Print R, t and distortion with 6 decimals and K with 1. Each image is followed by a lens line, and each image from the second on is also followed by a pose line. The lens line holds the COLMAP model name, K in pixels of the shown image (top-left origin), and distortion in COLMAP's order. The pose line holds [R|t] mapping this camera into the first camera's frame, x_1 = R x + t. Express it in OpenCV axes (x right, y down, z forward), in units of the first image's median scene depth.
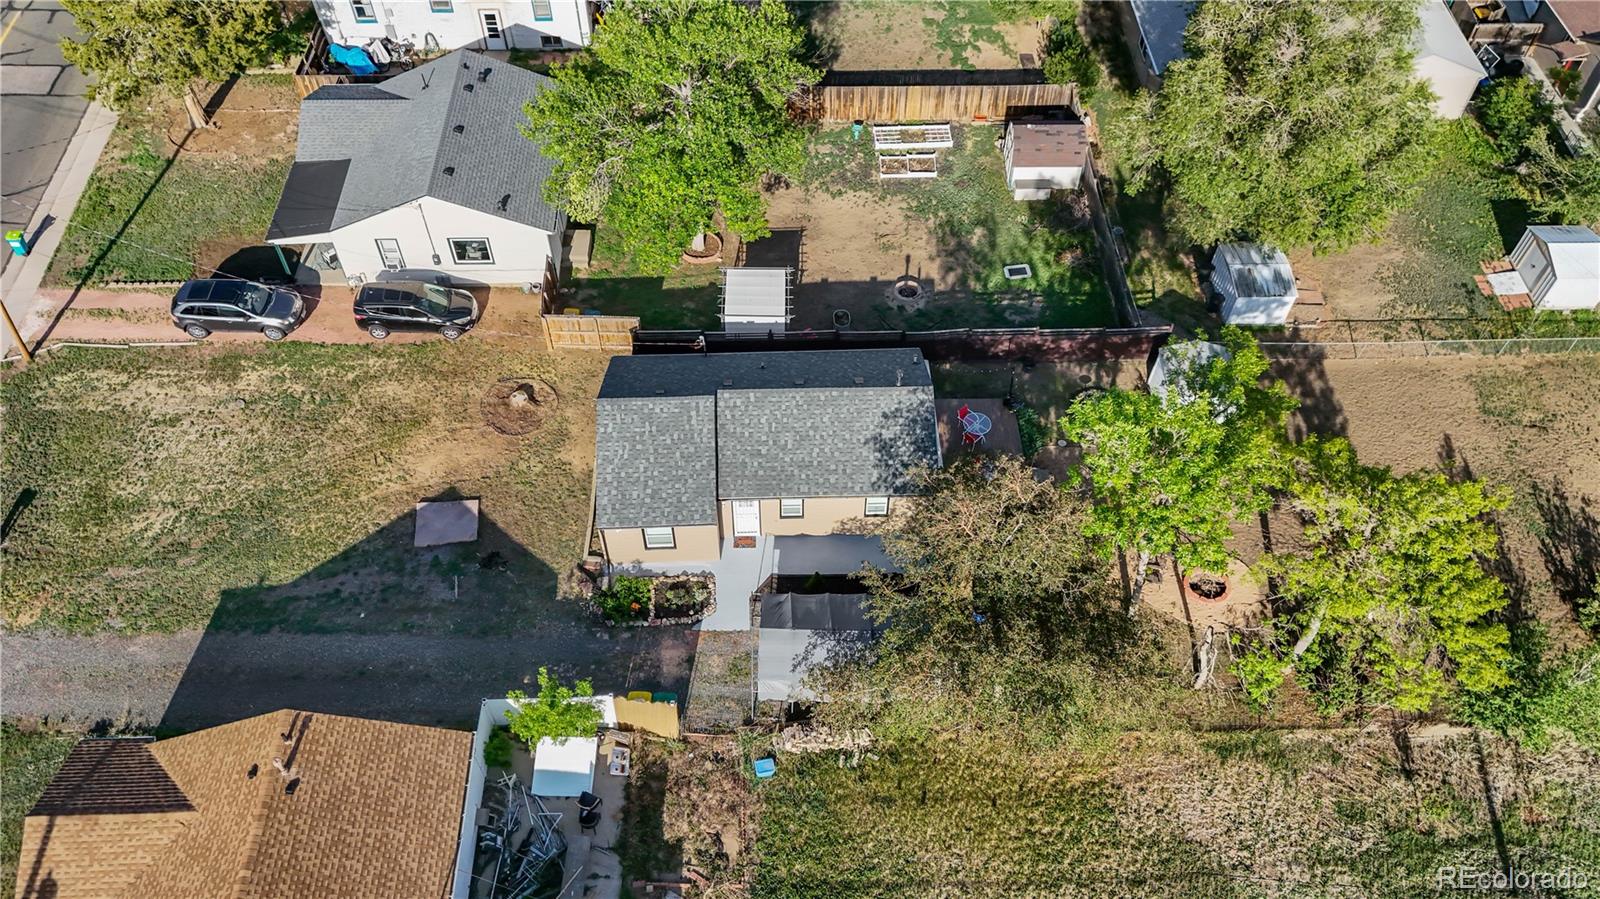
lens RADIAL K [[1217.8, 0, 801.4], [0, 1217.8, 454.0], [0, 0, 1]] dist [0.034541, -0.028445]
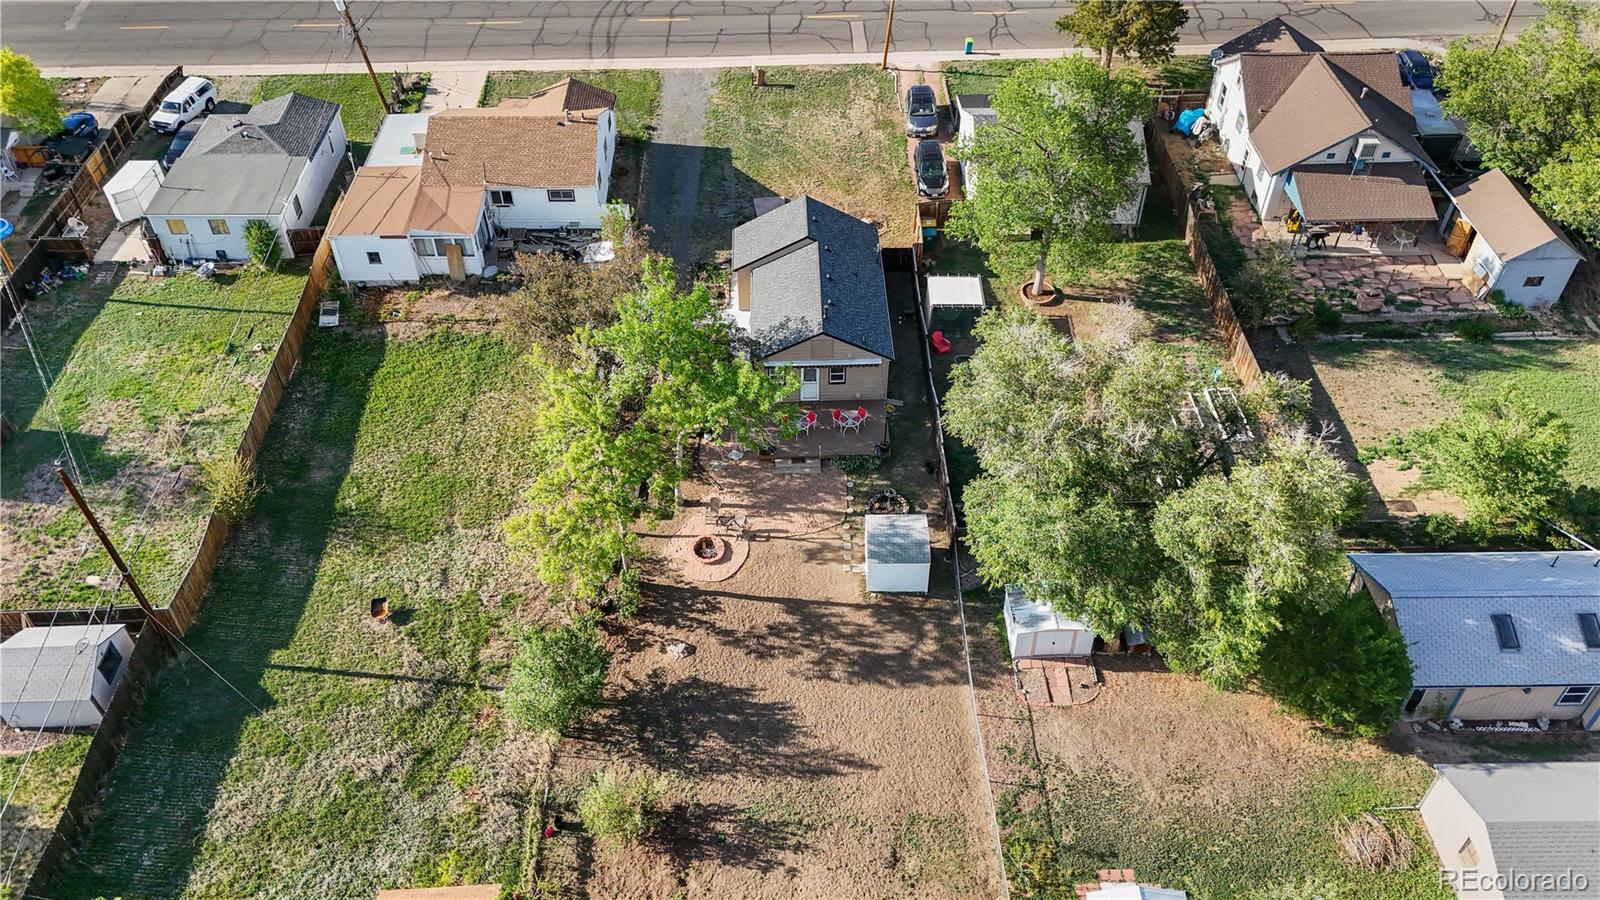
lens RADIAL K [[1217.8, 0, 810.6], [0, 1217.8, 450.3], [0, 0, 1]] dist [0.034541, -0.028445]
pose [[-0.003067, 0.680813, -0.732451, 1.154095], [-0.783001, 0.453963, 0.425237, -0.543964], [0.622013, 0.574814, 0.531685, 0.331907]]
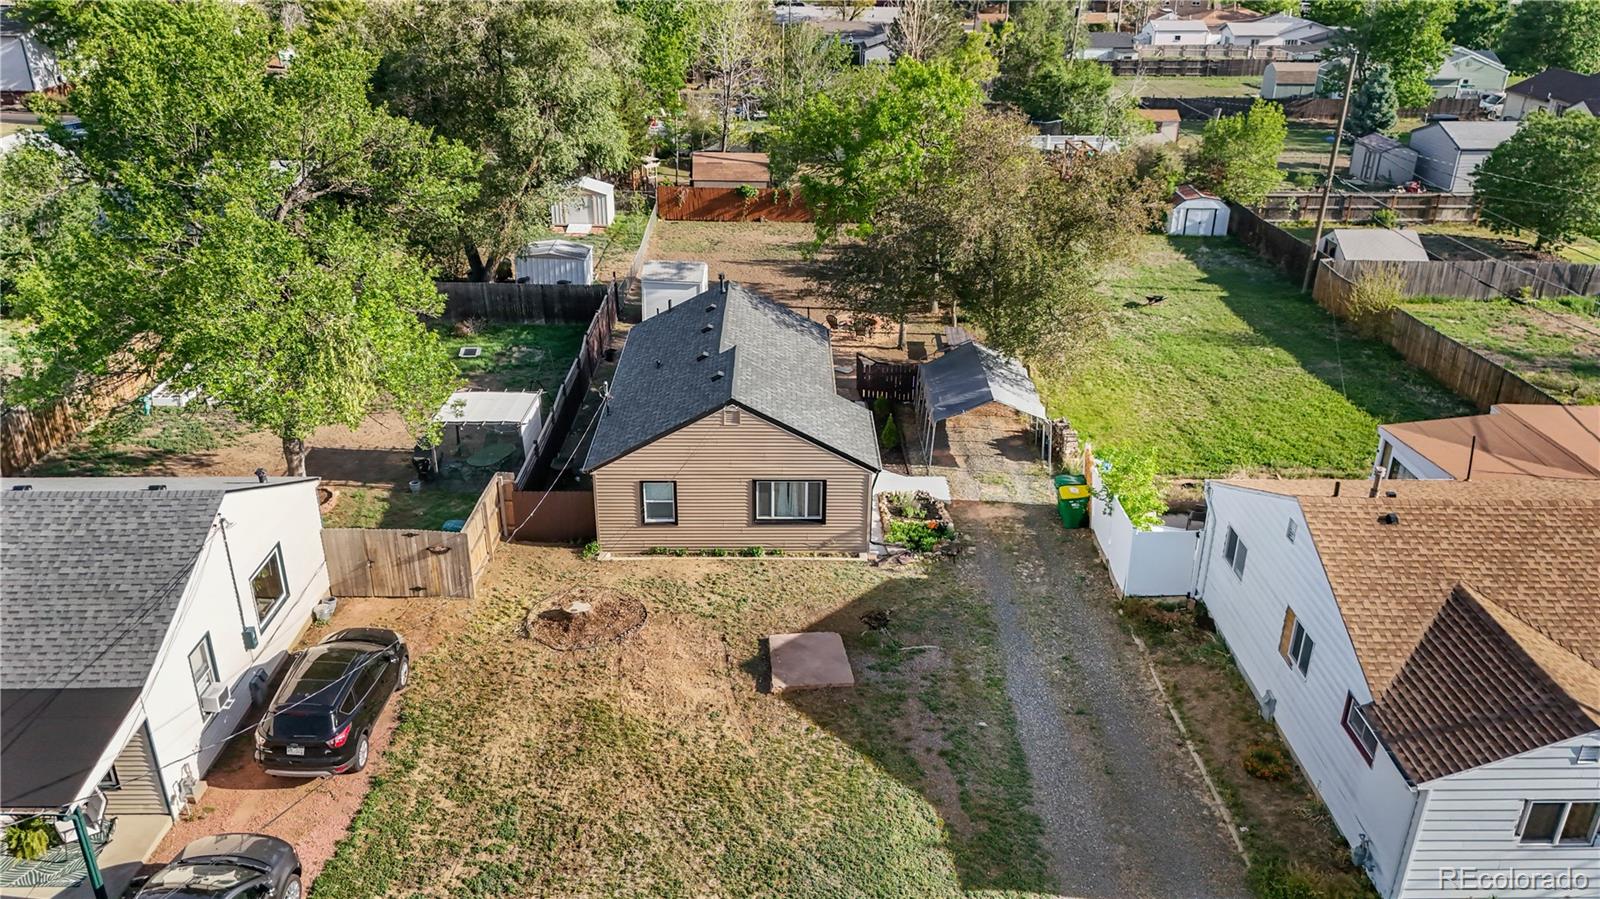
lens RADIAL K [[1217.8, 0, 813.8], [0, 1217.8, 451.0], [0, 0, 1]] dist [0.034541, -0.028445]
pose [[0.011370, -0.418493, 0.908149, -0.826184], [0.773596, 0.579138, 0.257193, -0.172358], [-0.633577, 0.699616, 0.330330, 0.699217]]
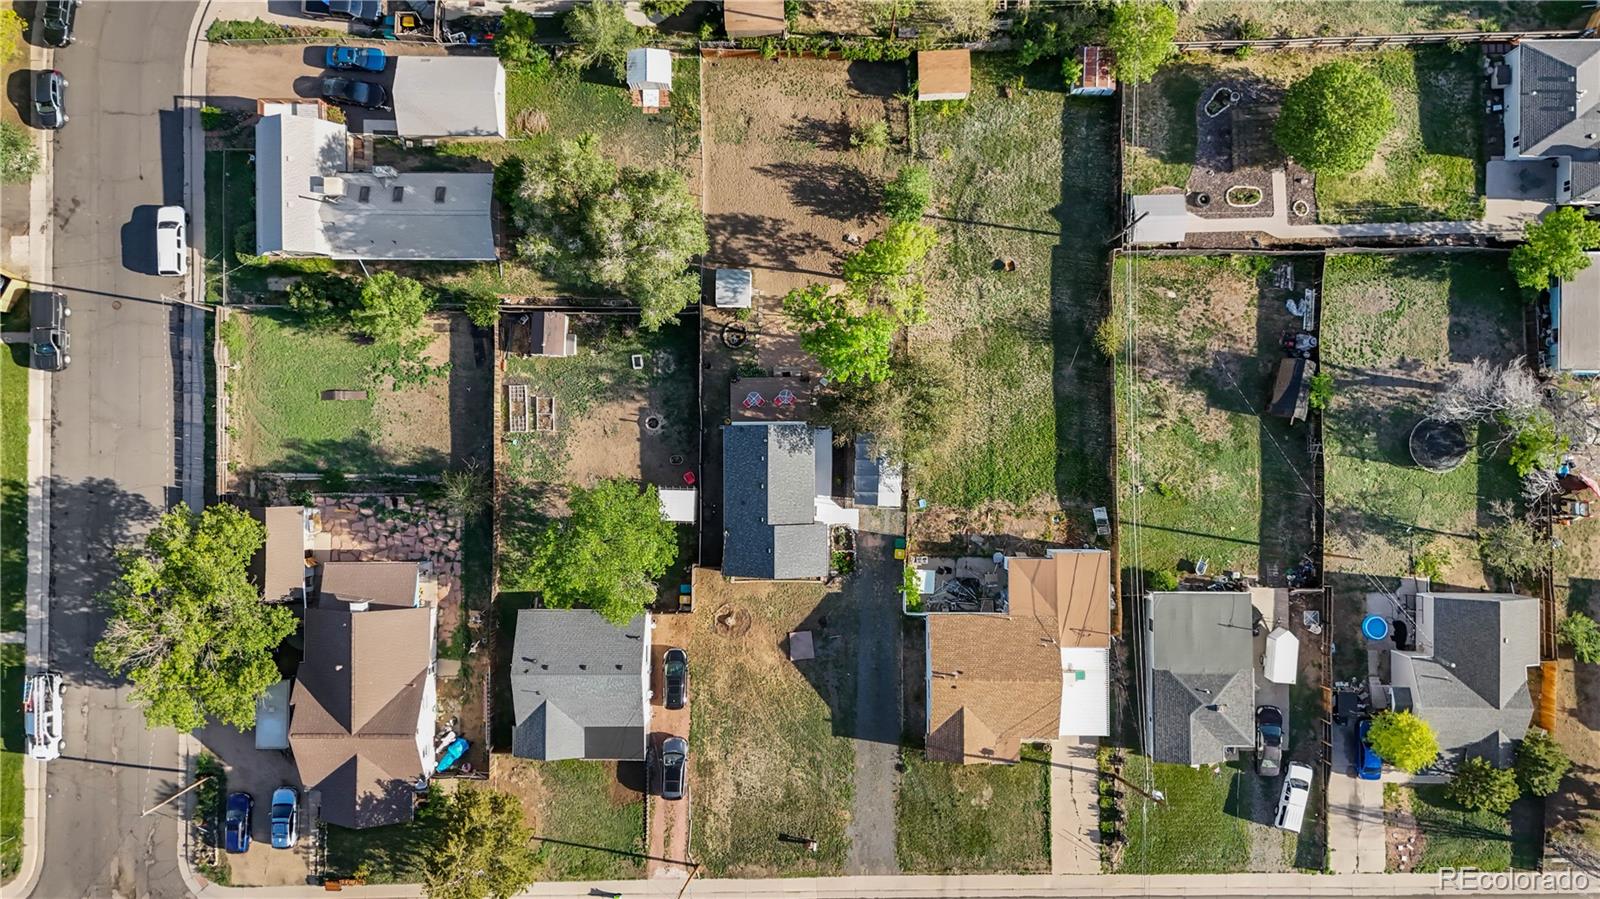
lens RADIAL K [[1217.8, 0, 801.8], [0, 1217.8, 446.2], [0, 0, 1]] dist [0.034541, -0.028445]
pose [[0.031816, -0.999469, -0.007061, 0.084989], [0.788307, 0.020750, 0.614933, -1.294171], [-0.614460, -0.025131, 0.788548, -0.722947]]
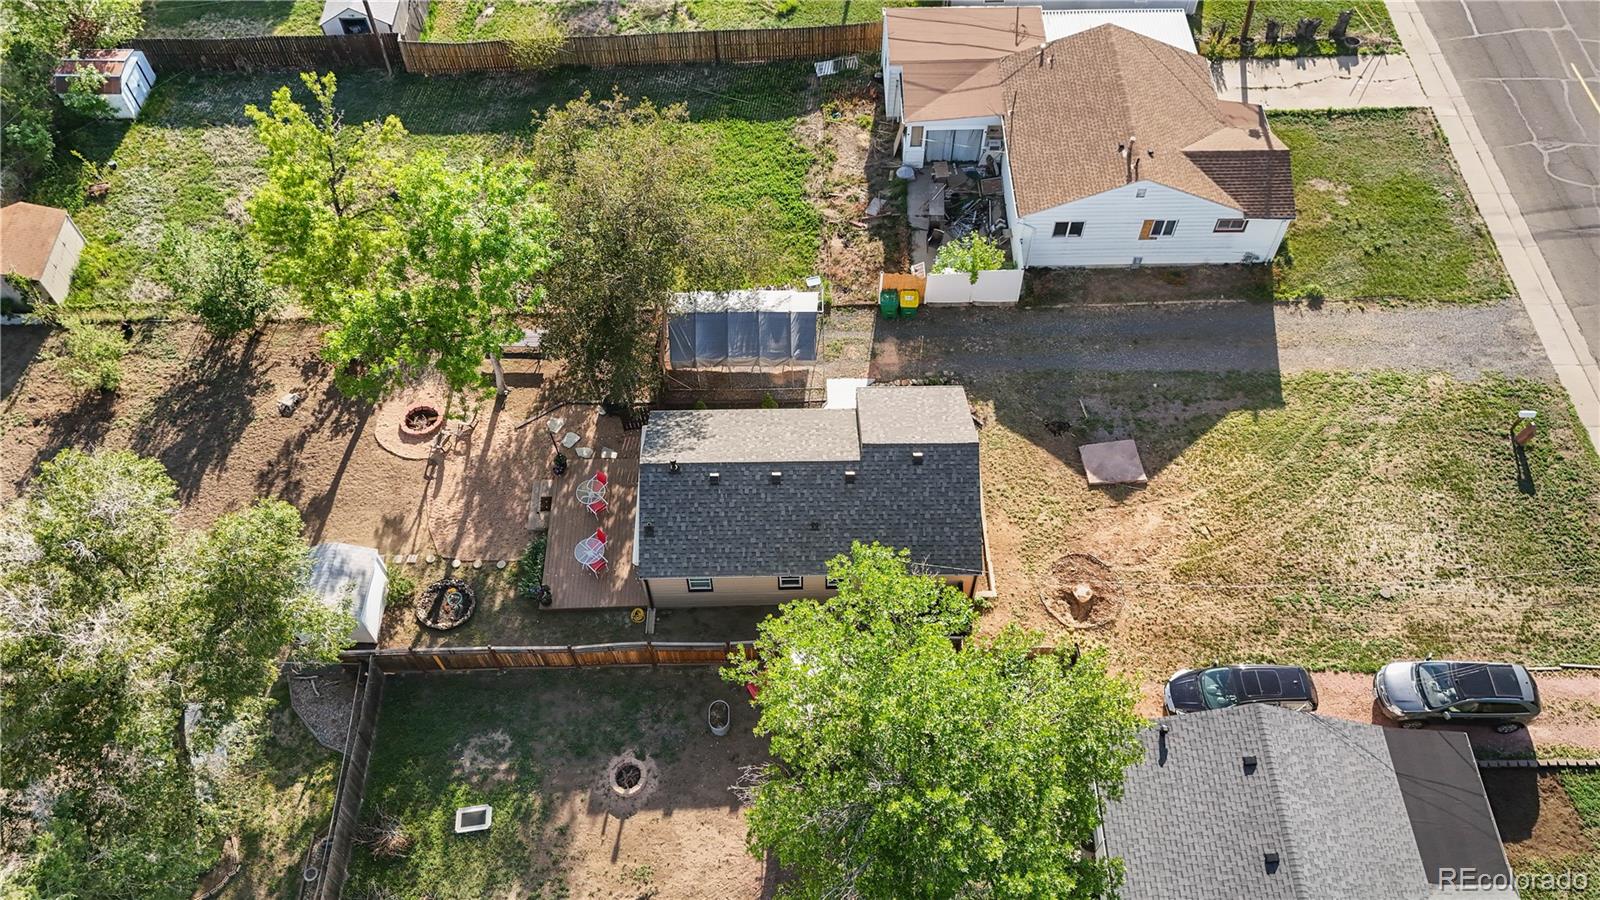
lens RADIAL K [[1217.8, 0, 812.4], [0, 1217.8, 450.7], [0, 0, 1]] dist [0.034541, -0.028445]
pose [[-0.999816, -0.017124, 0.008605, -0.038199], [0.013187, -0.288921, 0.957262, -0.951970], [-0.013906, 0.957200, 0.289094, 0.680529]]
